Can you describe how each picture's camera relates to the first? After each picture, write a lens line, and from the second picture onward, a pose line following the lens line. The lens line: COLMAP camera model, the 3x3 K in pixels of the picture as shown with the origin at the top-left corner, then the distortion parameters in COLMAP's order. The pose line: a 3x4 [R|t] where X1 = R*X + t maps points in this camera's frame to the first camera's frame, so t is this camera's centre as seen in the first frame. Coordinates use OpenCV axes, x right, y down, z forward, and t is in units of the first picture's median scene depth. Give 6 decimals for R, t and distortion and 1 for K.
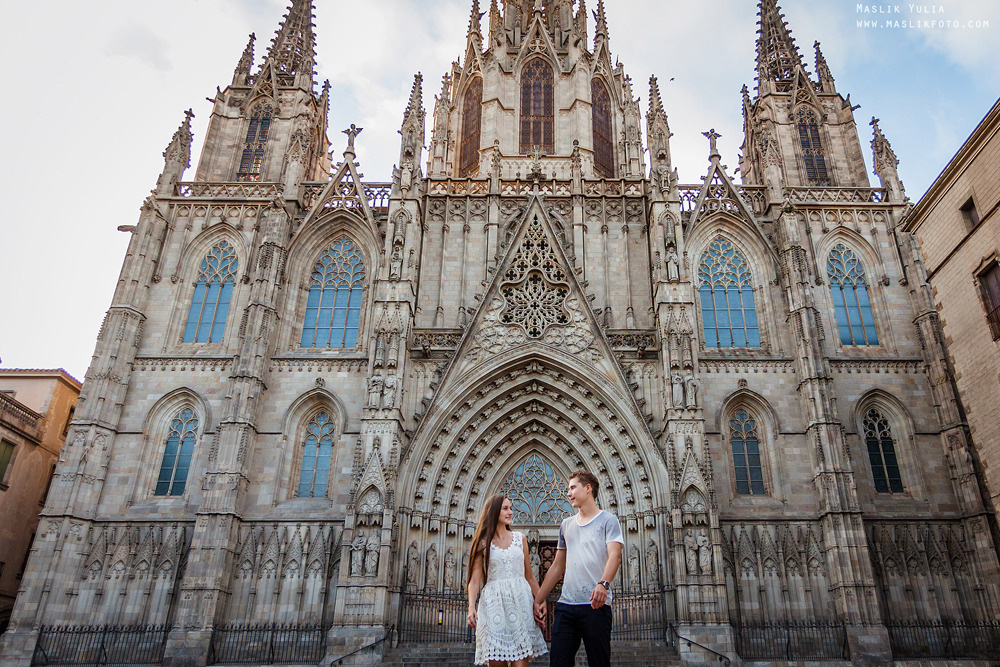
lens RADIAL K [[738.2, 0, 558.2], [0, 738.2, 353.0], [0, 0, 1]] dist [-0.005833, 0.009796]
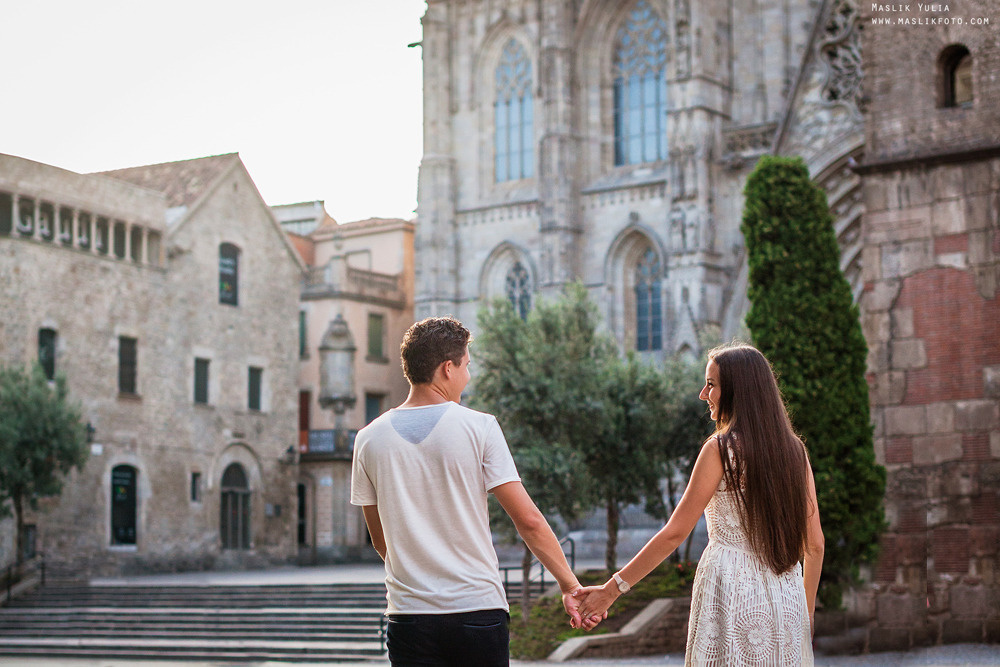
lens RADIAL K [[2042.9, 0, 500.9], [0, 2042.9, 462.2], [0, 0, 1]] dist [0.002836, 0.103282]
pose [[0.783760, -0.036773, -0.619975, 0.970377], [0.273789, 0.916469, 0.291760, -0.415936], [0.557459, -0.398412, 0.728360, -0.866492]]
